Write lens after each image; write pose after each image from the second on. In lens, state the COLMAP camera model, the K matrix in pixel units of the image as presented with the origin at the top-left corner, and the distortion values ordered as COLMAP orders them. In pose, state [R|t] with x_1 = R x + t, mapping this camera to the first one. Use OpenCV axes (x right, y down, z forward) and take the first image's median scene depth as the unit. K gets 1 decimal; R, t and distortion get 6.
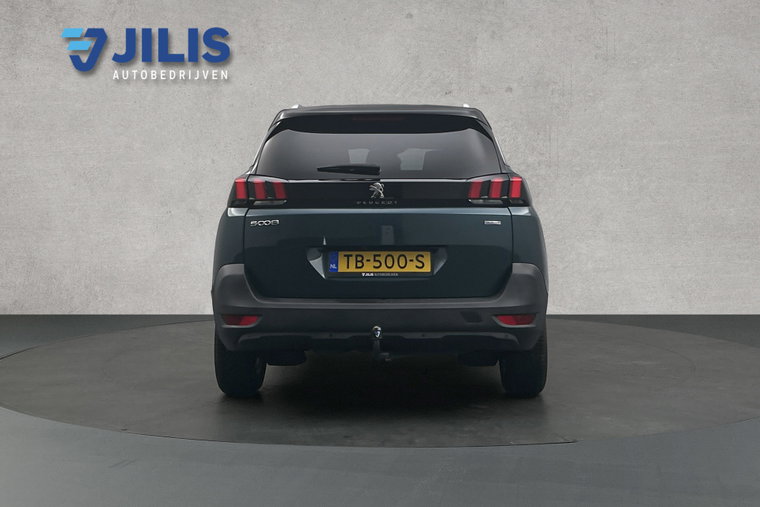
lens RADIAL K [[593.6, 0, 379.7], [0, 593.6, 253.9], [0, 0, 1]] dist [0.000432, 0.009566]
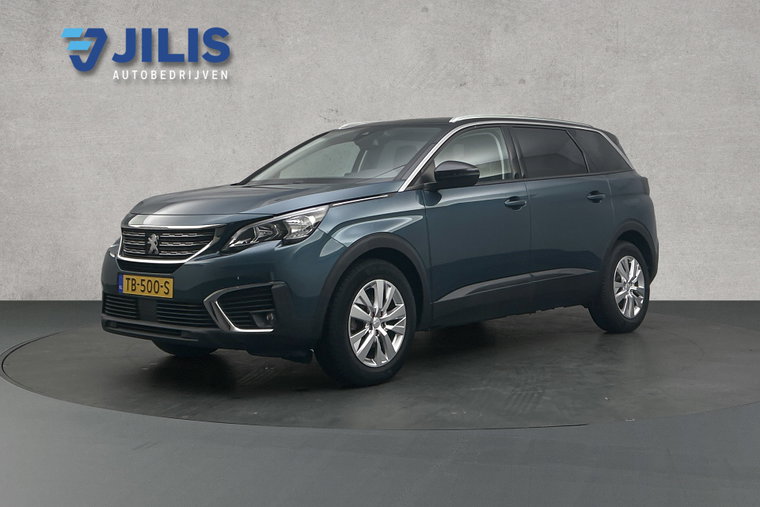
lens RADIAL K [[593.6, 0, 380.2], [0, 593.6, 253.5], [0, 0, 1]] dist [0.000432, 0.009566]
pose [[1.000000, -0.000009, 0.000866, -0.028398], [0.000009, 1.000000, -0.000728, 0.021536], [-0.000866, 0.000728, 0.999999, -0.026145]]
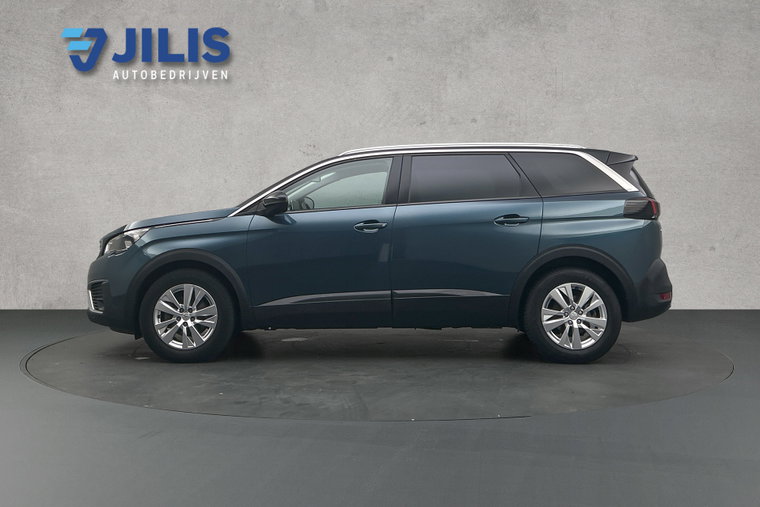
lens RADIAL K [[593.6, 0, 380.4], [0, 593.6, 253.3], [0, 0, 1]] dist [0.000432, 0.009566]
pose [[0.999999, -0.000035, 0.001268, 0.028647], [0.000036, 1.000000, -0.000951, -0.009461], [-0.001268, 0.000951, 0.999999, -0.190862]]
